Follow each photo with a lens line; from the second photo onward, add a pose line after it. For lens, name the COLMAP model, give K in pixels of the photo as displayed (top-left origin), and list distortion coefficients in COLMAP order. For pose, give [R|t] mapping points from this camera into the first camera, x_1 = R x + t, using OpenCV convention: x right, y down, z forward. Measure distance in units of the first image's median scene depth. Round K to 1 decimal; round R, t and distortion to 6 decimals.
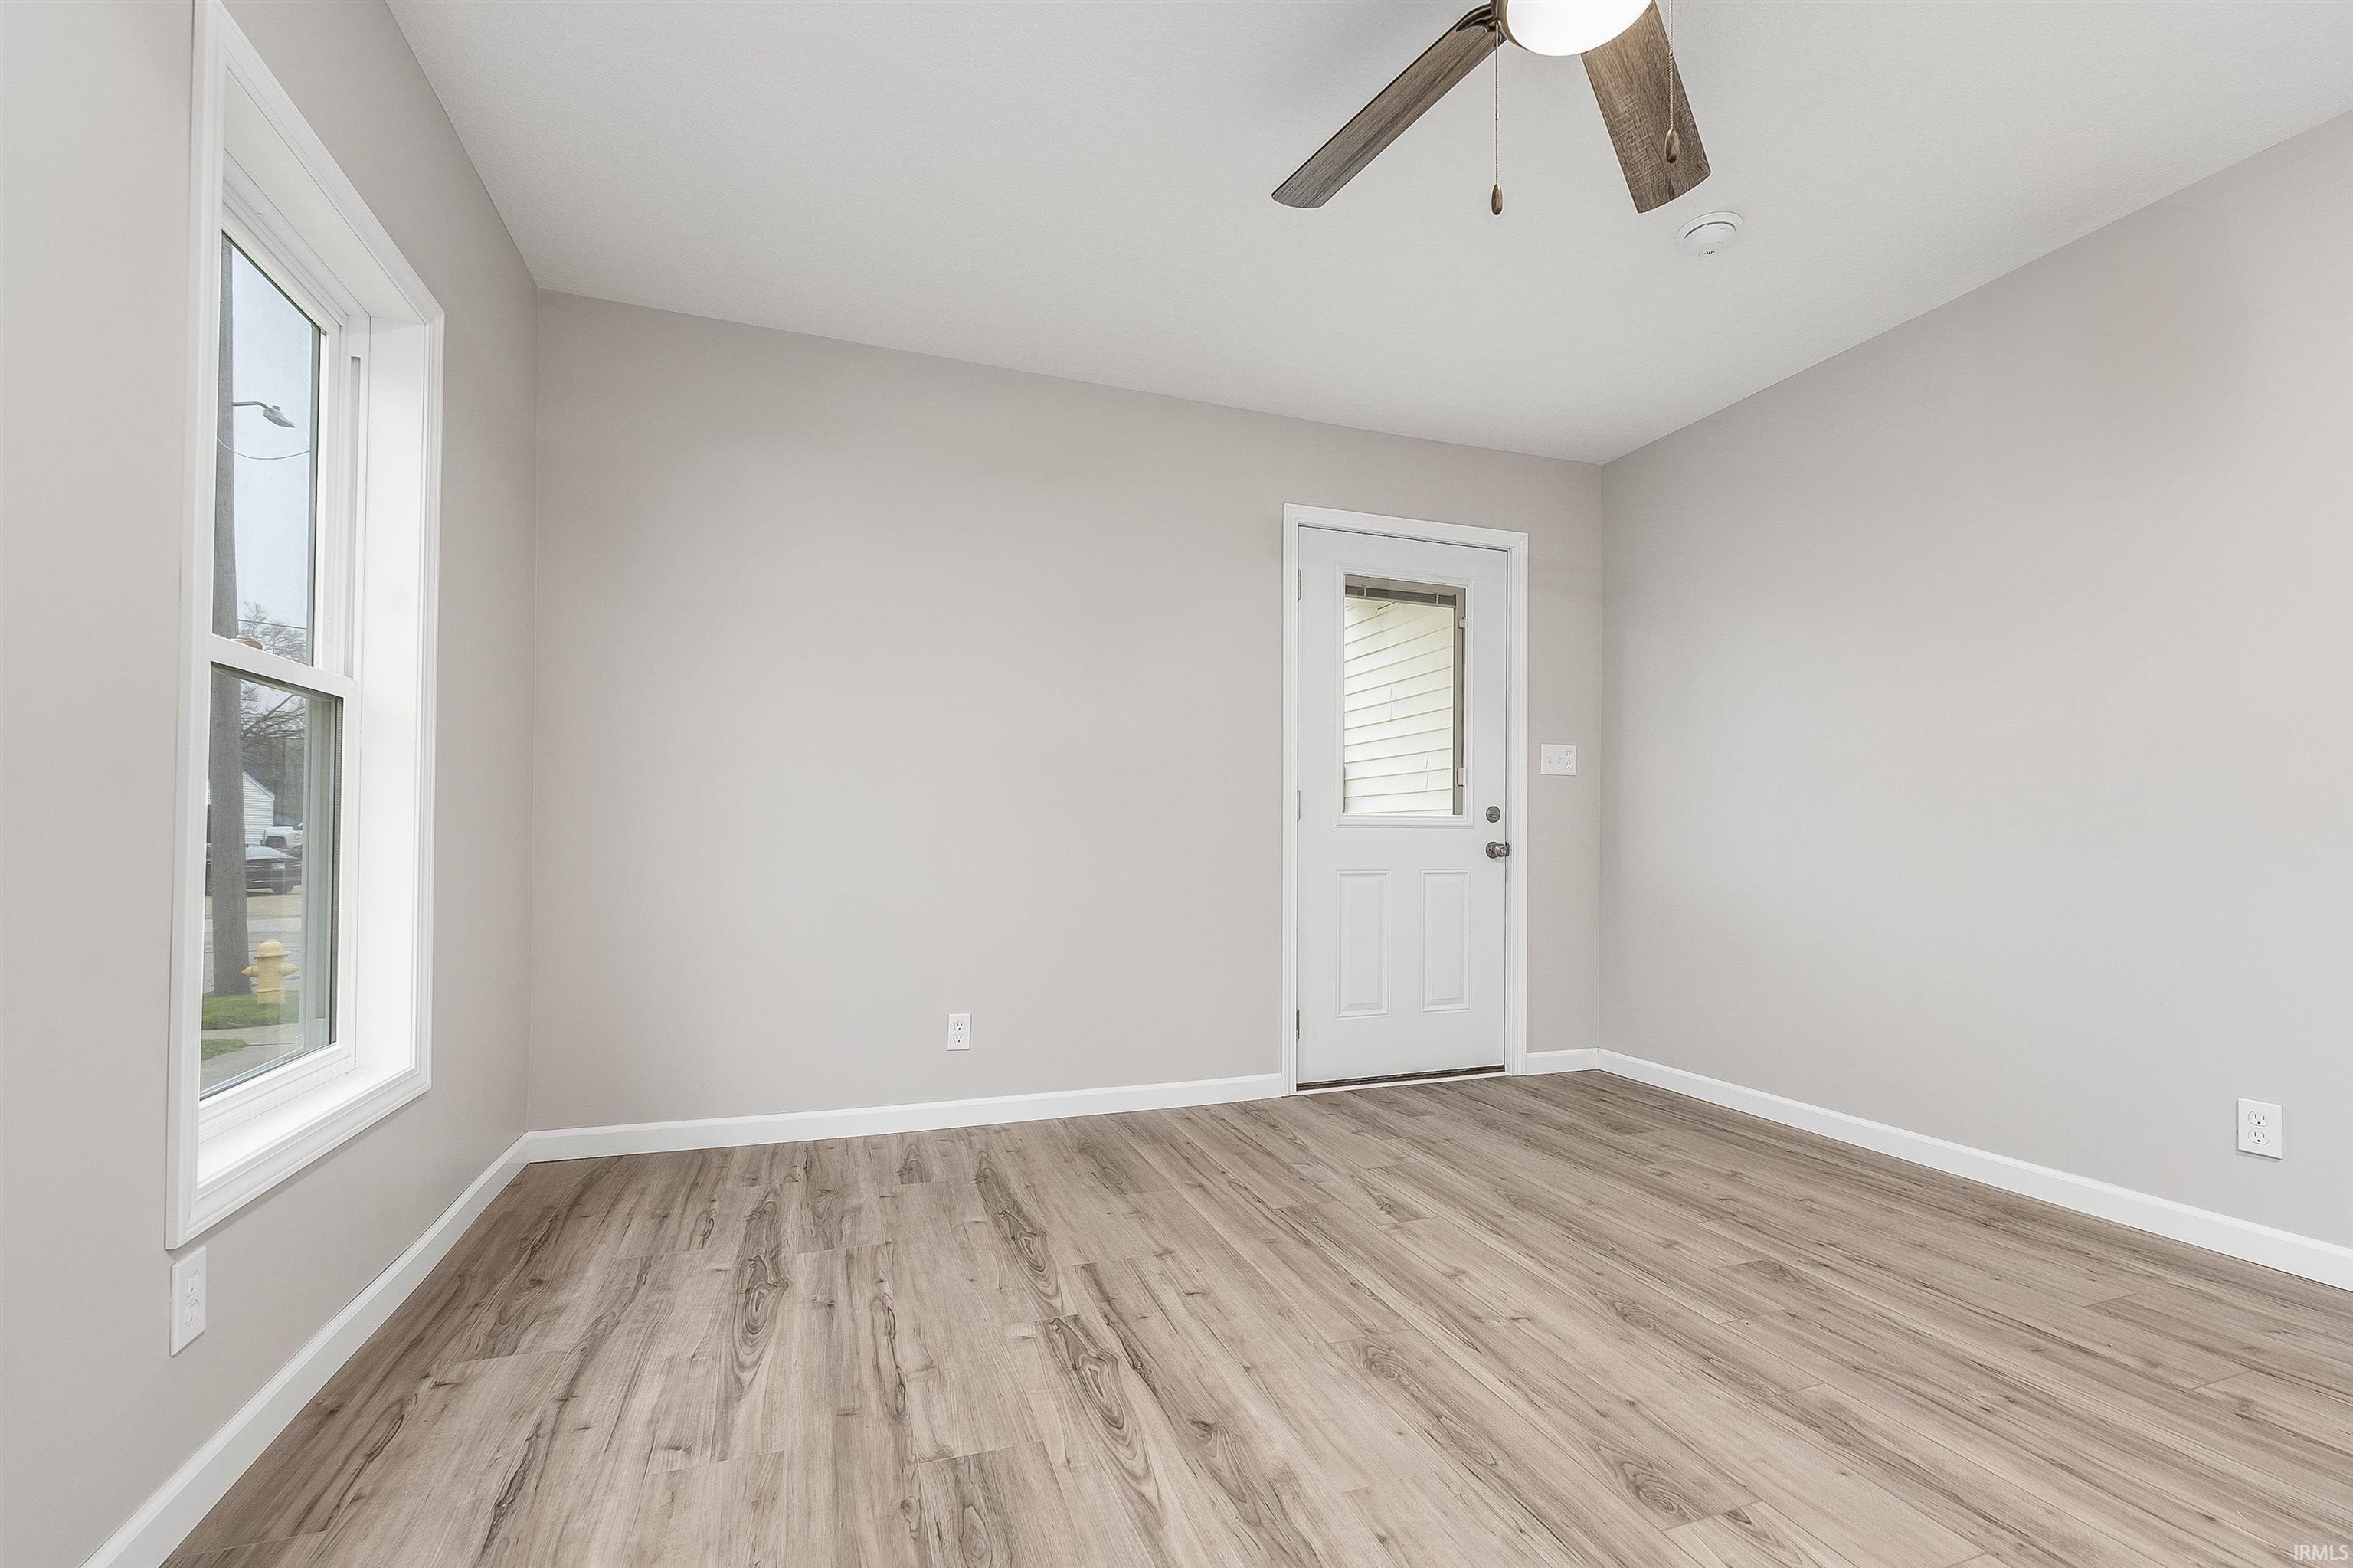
lens RADIAL K [[999.9, 0, 1170.4], [0, 999.9, 824.6], [0, 0, 1]] dist [-0.000532, -0.000196]
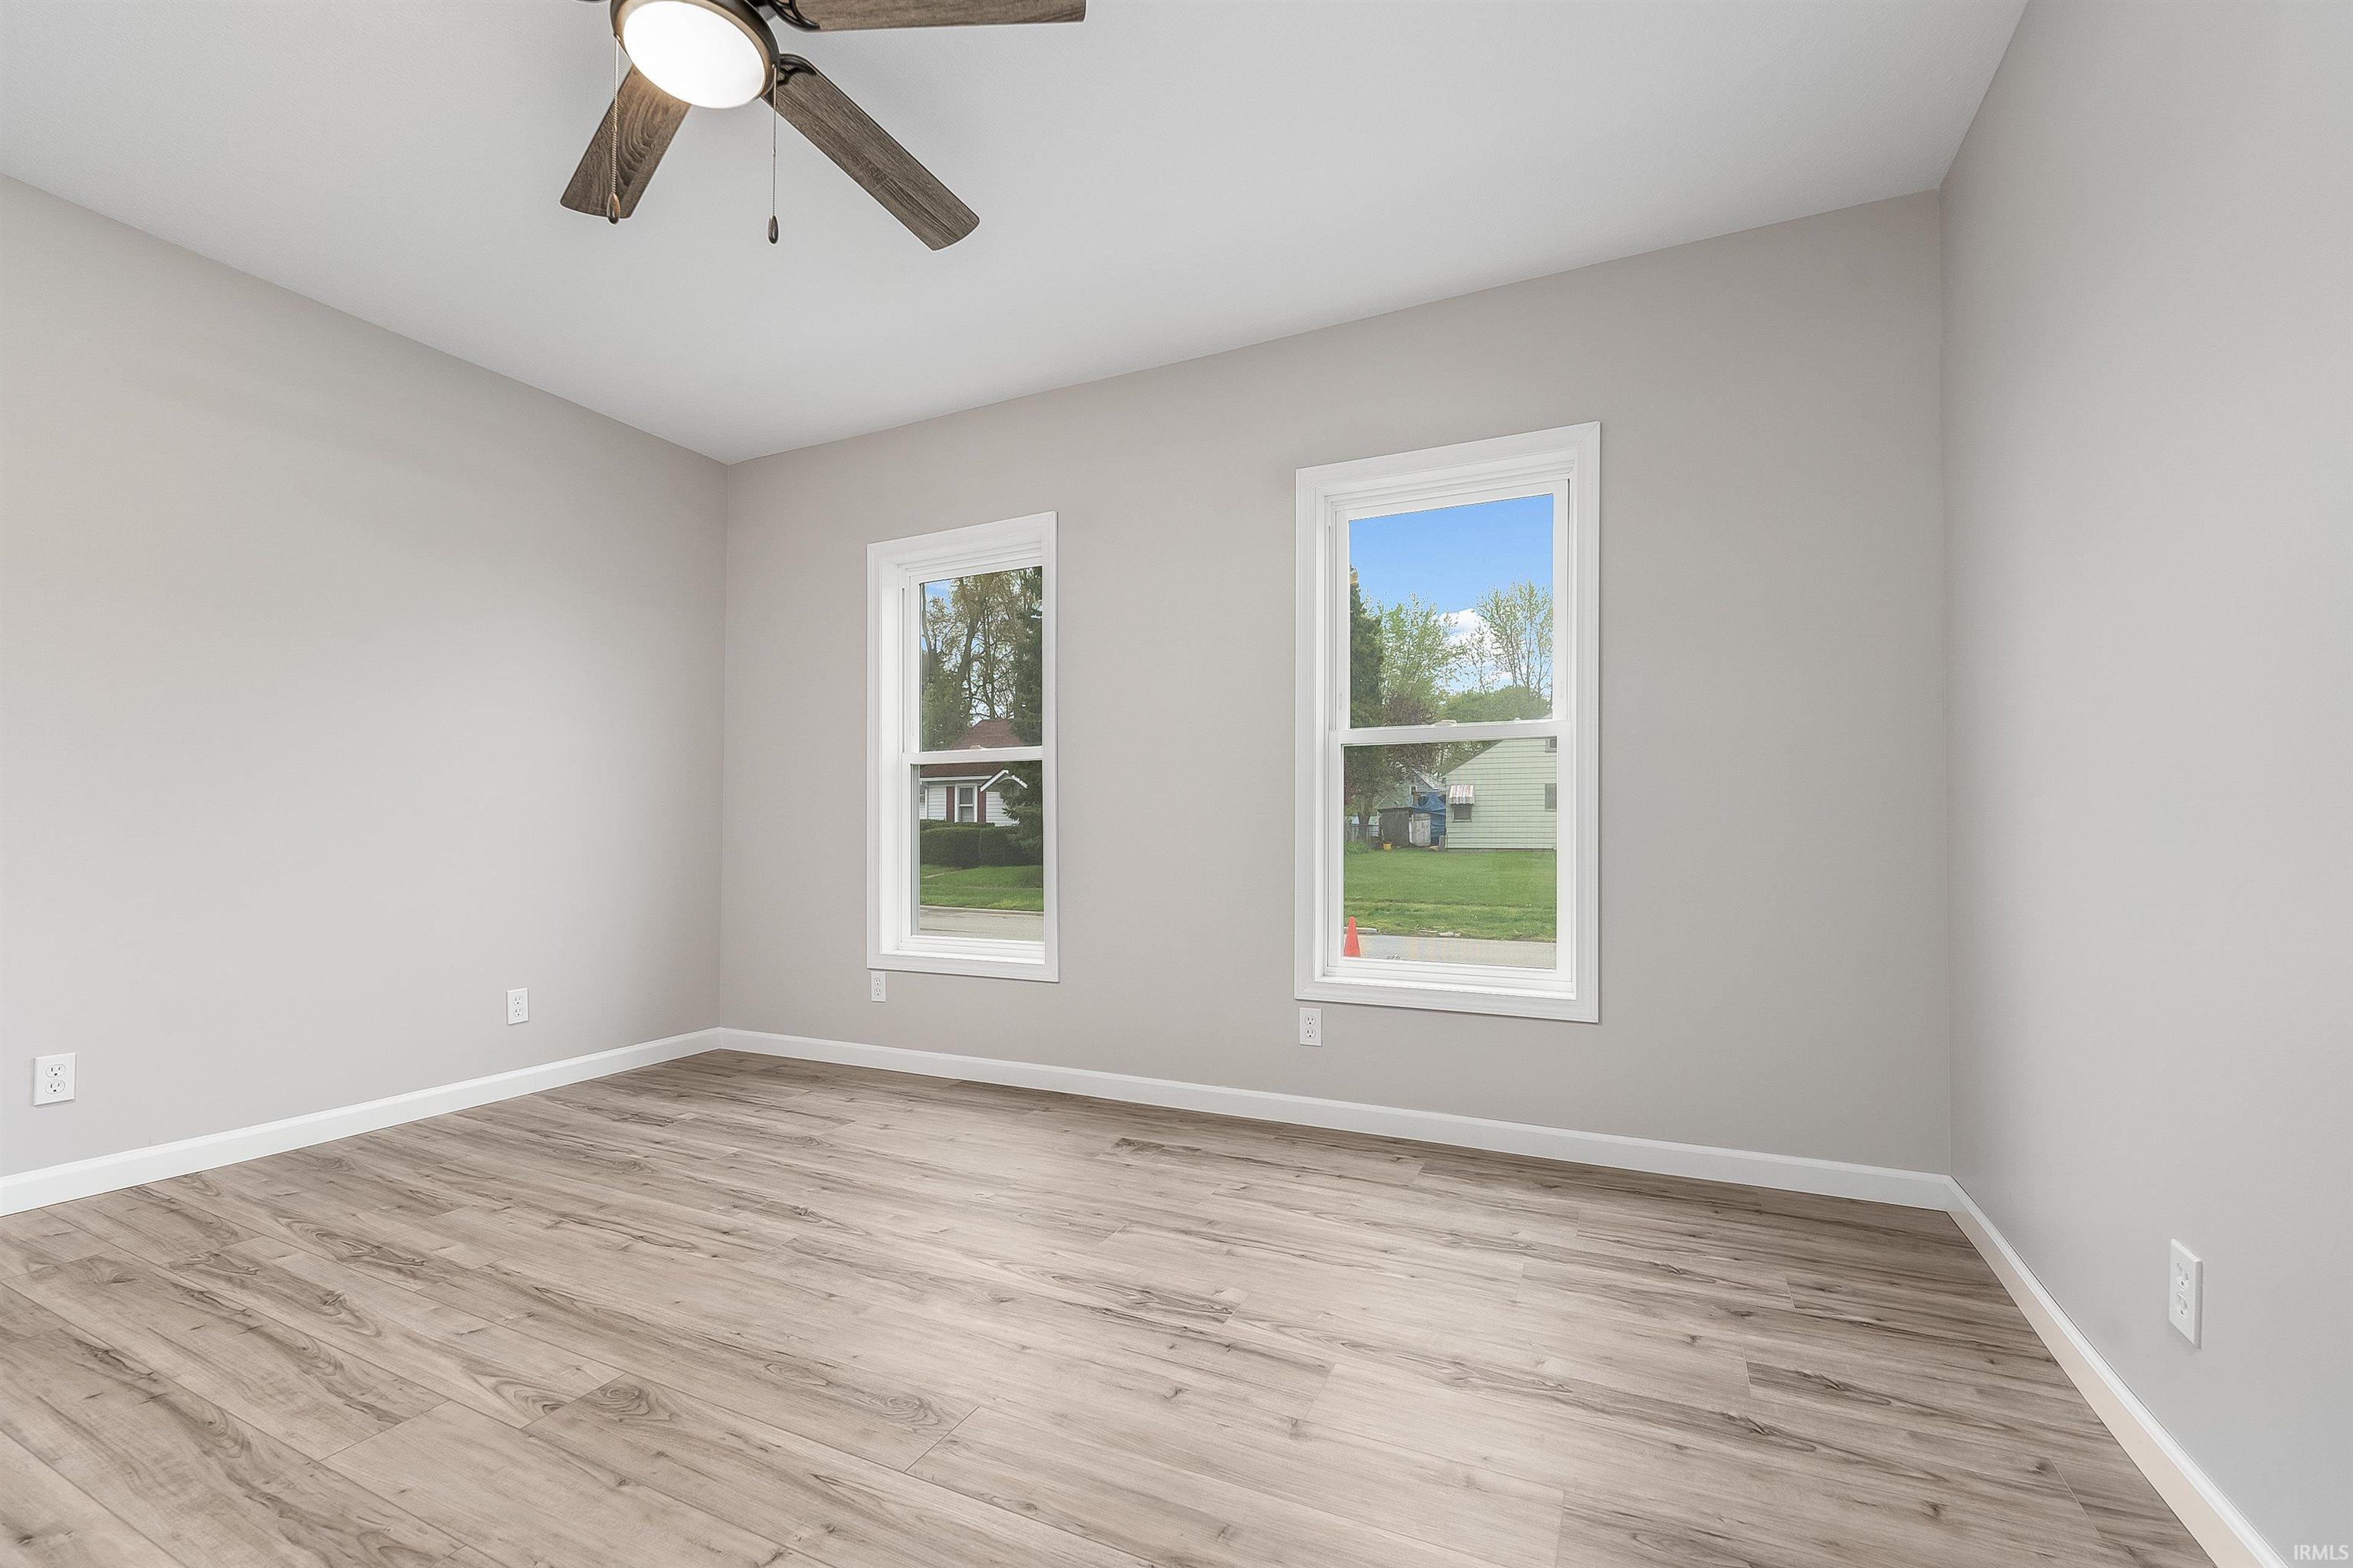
lens RADIAL K [[999.9, 0, 1170.4], [0, 999.9, 824.6], [0, 0, 1]] dist [-0.000532, -0.000196]
pose [[-0.697991, -0.009416, -0.716044, 0.692345], [0.005700, 0.999809, -0.018703, 0.031181], [0.716083, -0.017136, -0.697804, 1.789496]]
